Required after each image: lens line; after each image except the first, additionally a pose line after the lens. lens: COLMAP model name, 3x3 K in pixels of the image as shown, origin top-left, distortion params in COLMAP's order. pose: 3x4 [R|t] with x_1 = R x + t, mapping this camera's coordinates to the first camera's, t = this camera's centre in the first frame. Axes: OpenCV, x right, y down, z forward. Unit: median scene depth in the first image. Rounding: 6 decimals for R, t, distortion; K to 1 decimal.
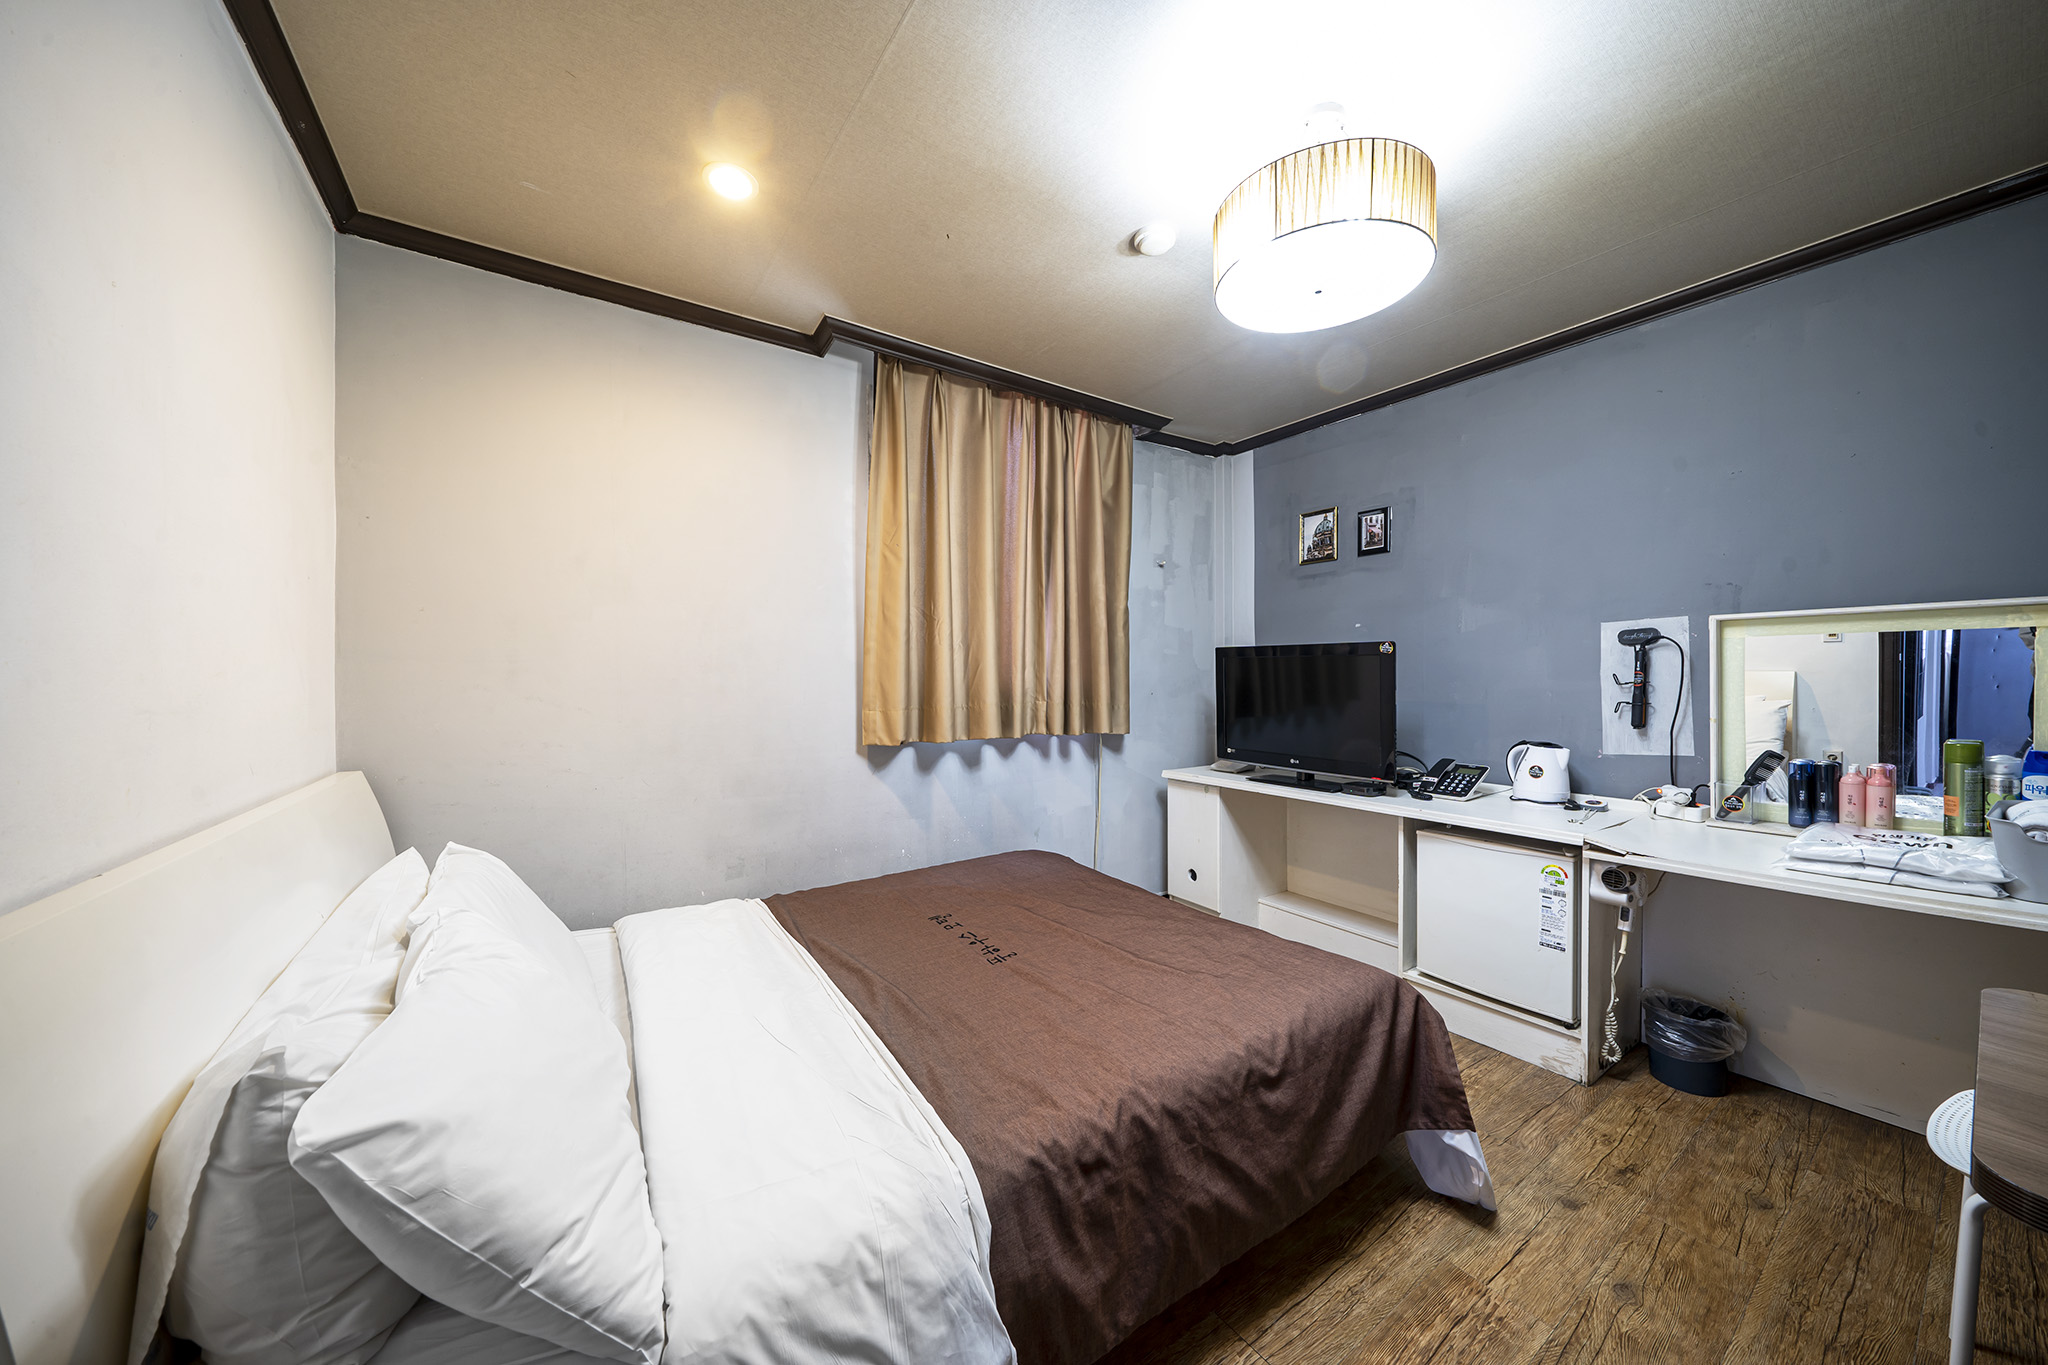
lens RADIAL K [[691.7, 0, 1048.5], [0, 691.7, 696.3], [0, 0, 1]] dist [-0.004768, -0.000003]
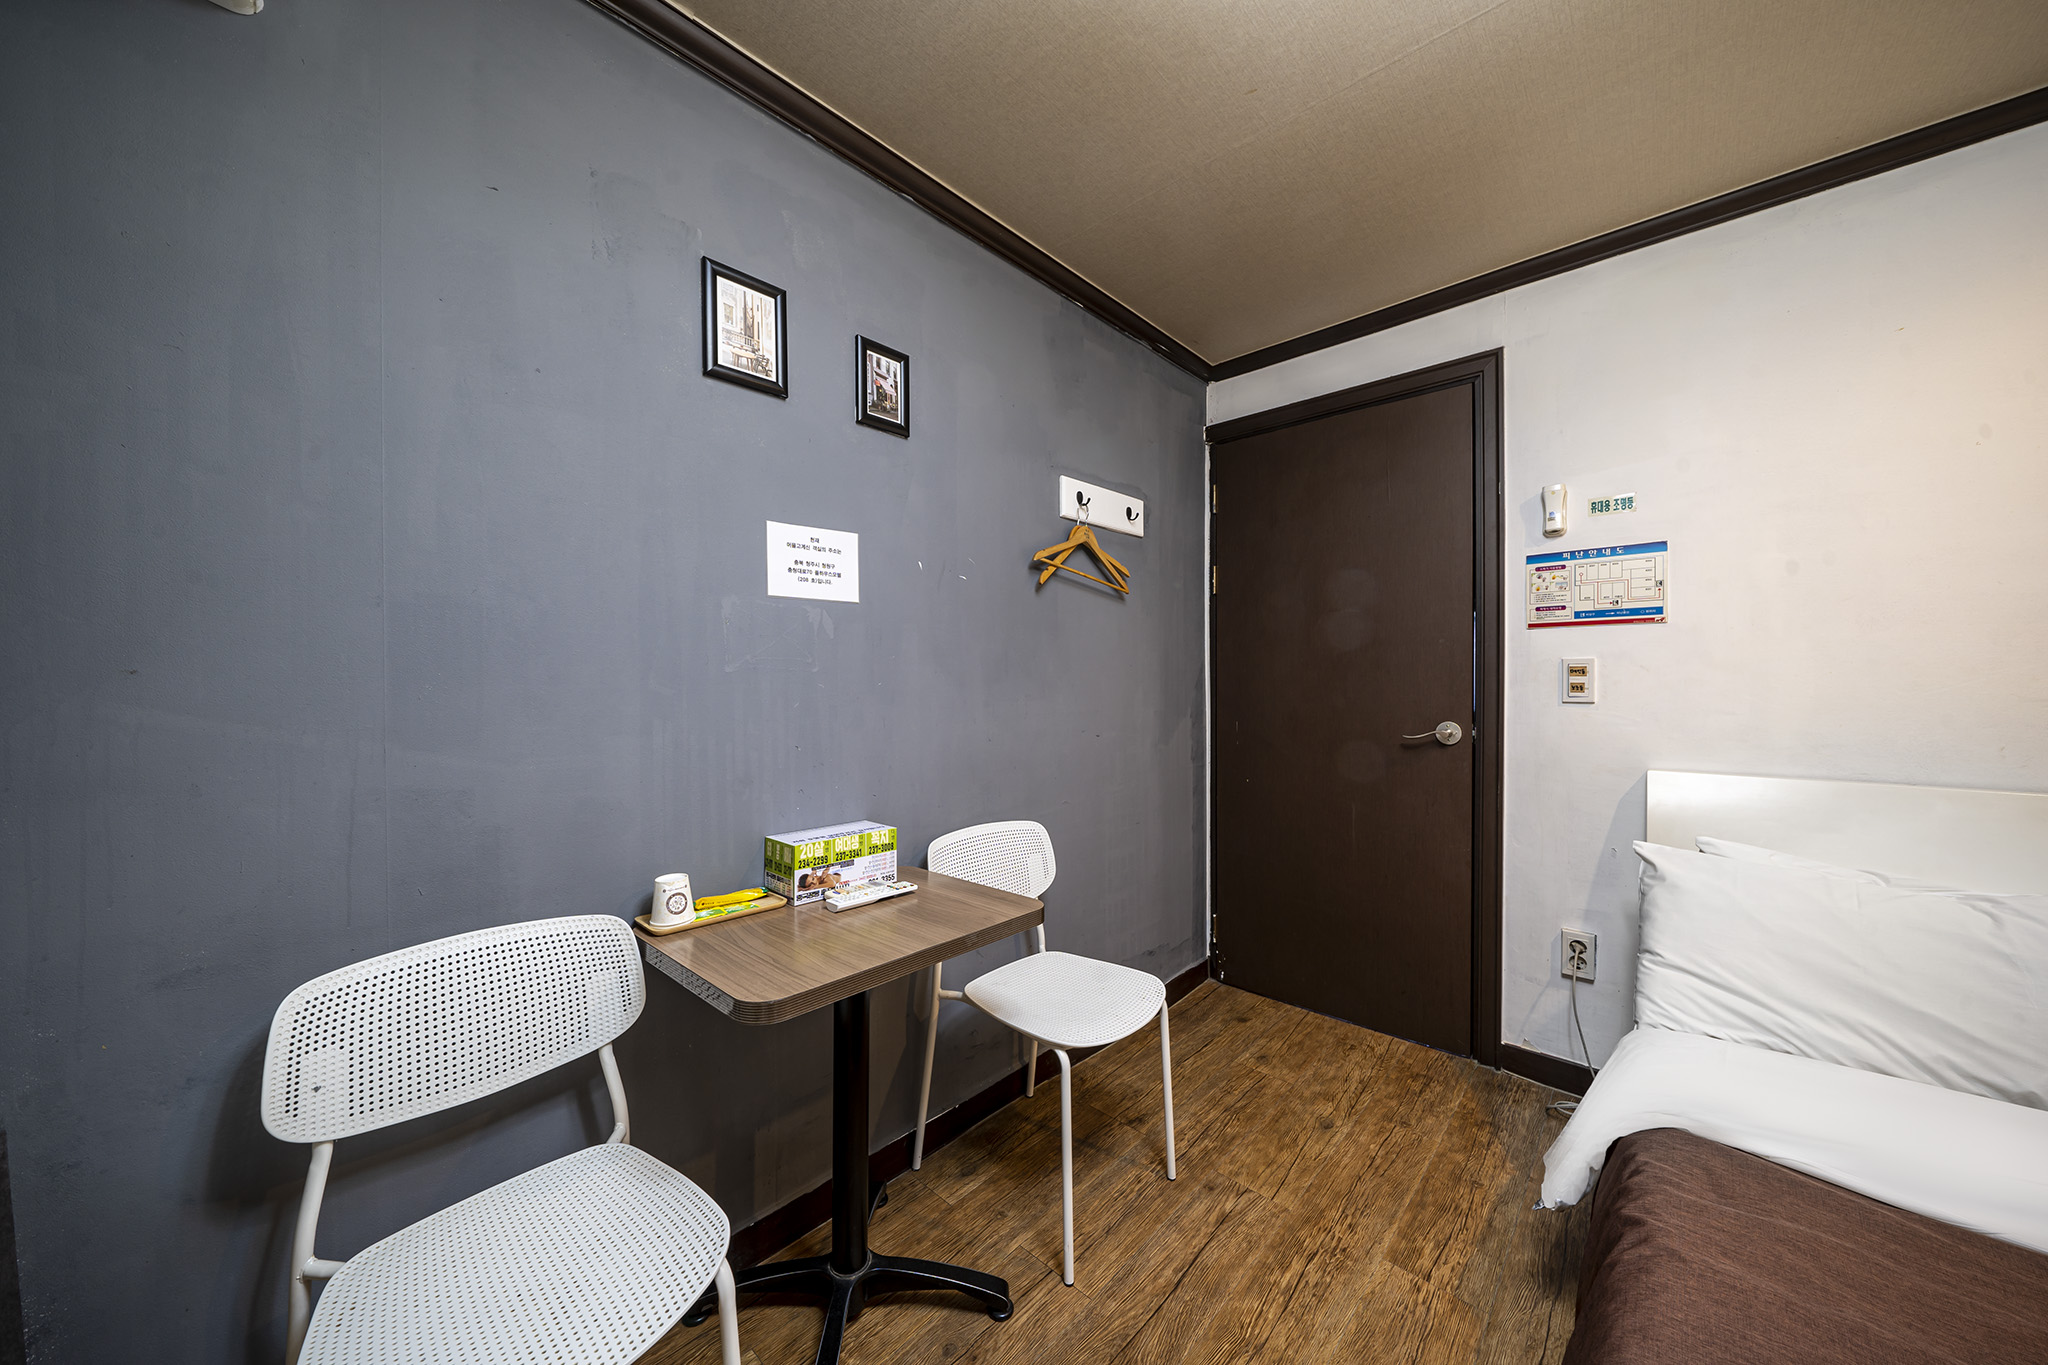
lens RADIAL K [[708.8, 0, 1021.9], [0, 708.8, 689.8], [0, 0, 1]] dist [0.000676, 0.000120]
pose [[-0.980421, 0.010341, -0.196641, 0.428338], [0.002993, 0.999287, 0.037632, -0.024372], [0.196890, 0.036307, -0.979753, 0.733705]]
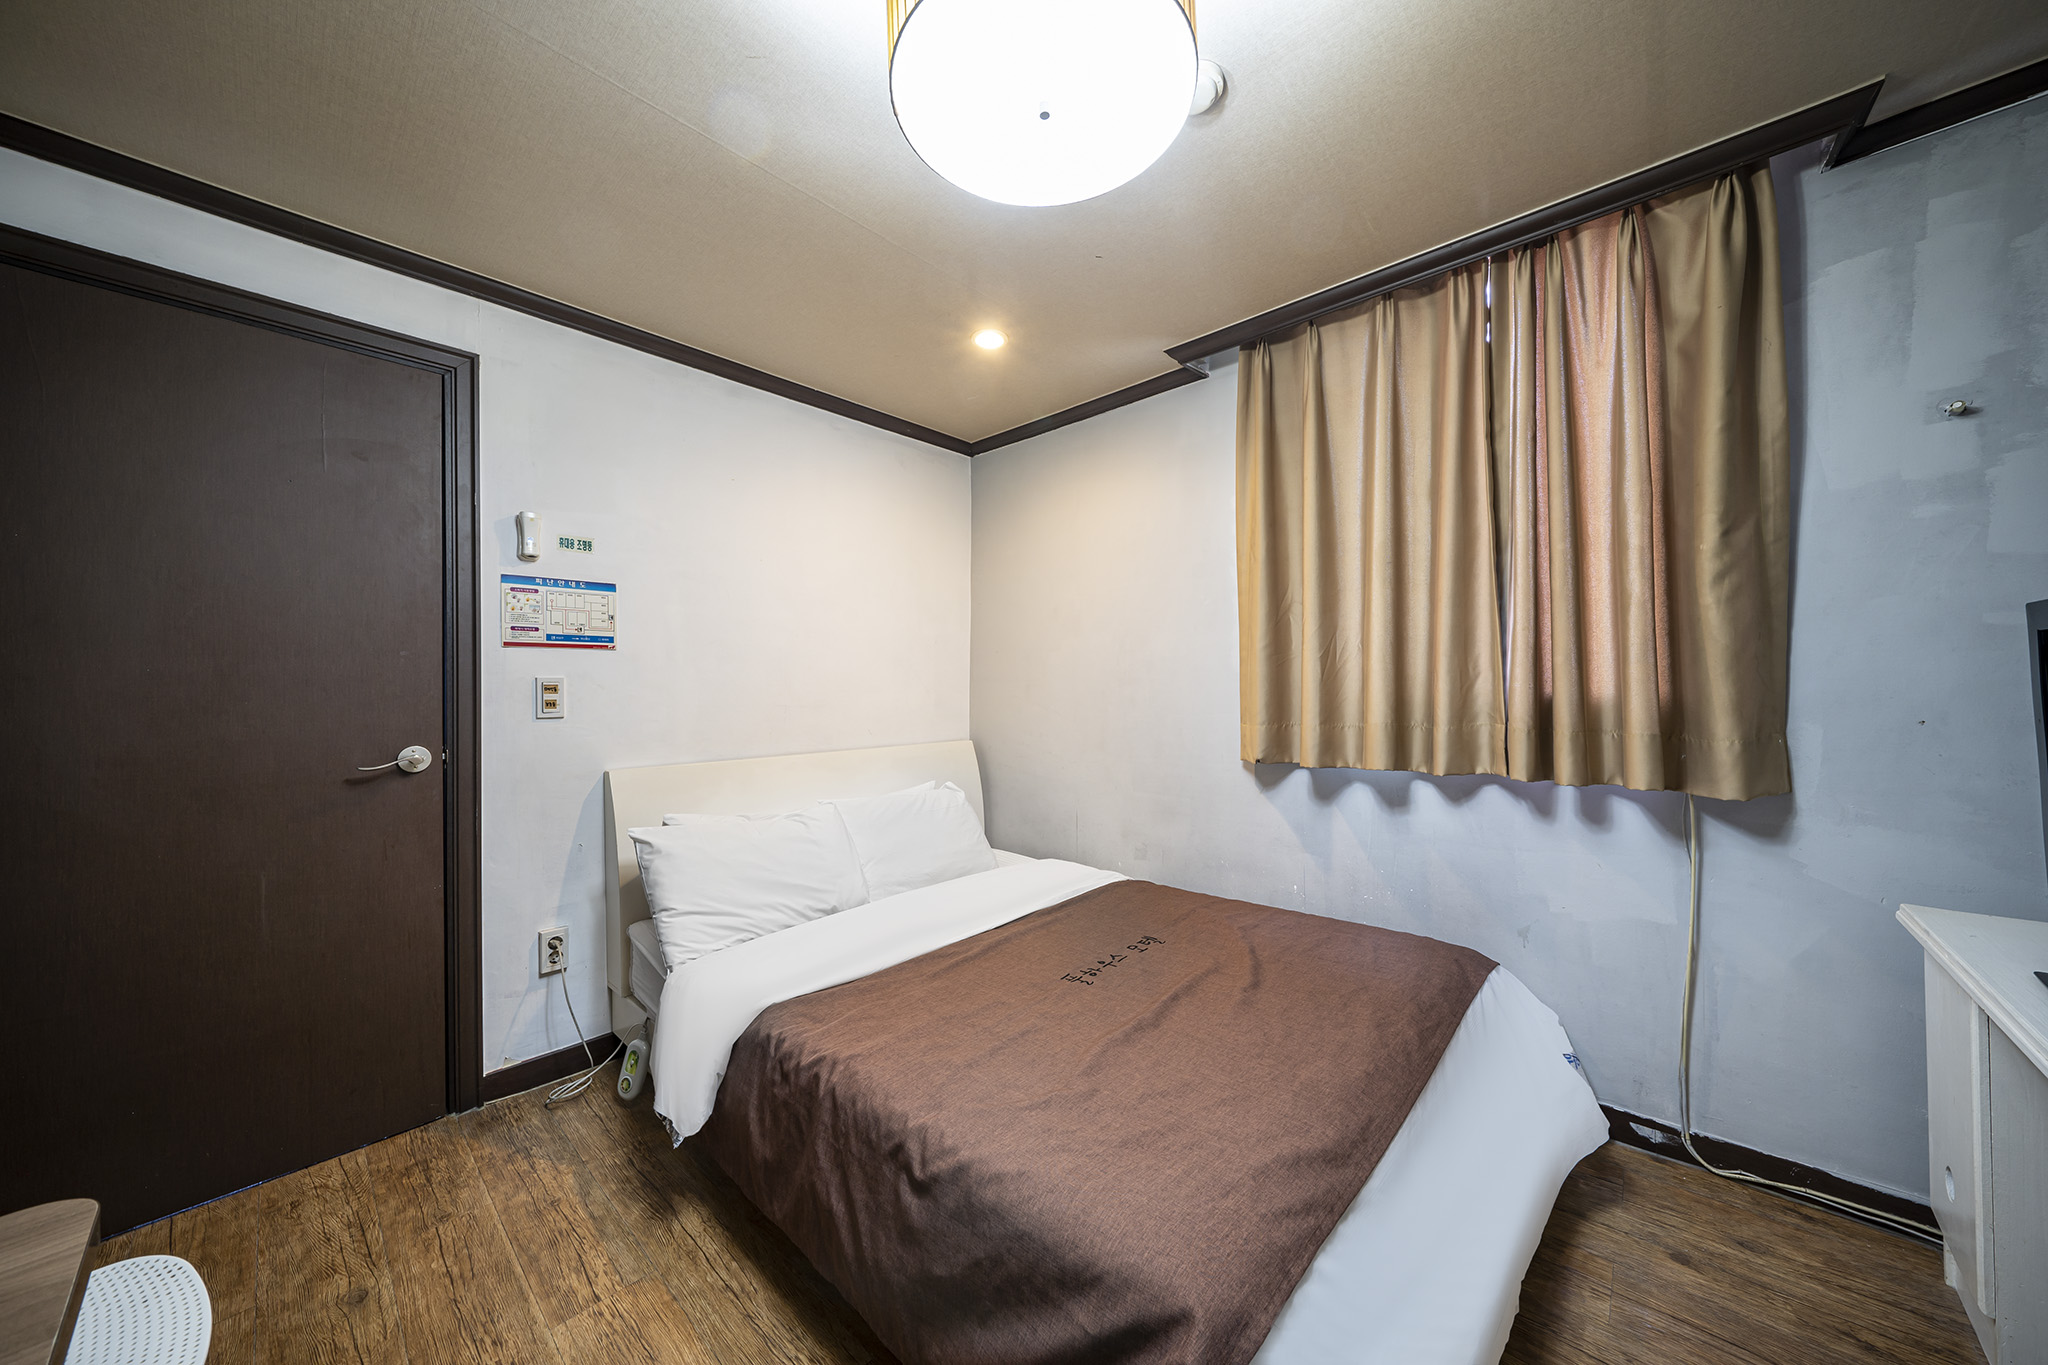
lens RADIAL K [[708.8, 0, 1021.9], [0, 708.8, 689.8], [0, 0, 1]] dist [0.000676, 0.000120]
pose [[0.204430, 0.001803, -0.978880, 0.610636], [-0.014679, 0.999892, -0.001224, -0.020189], [0.978771, 0.014619, 0.204434, 0.483374]]
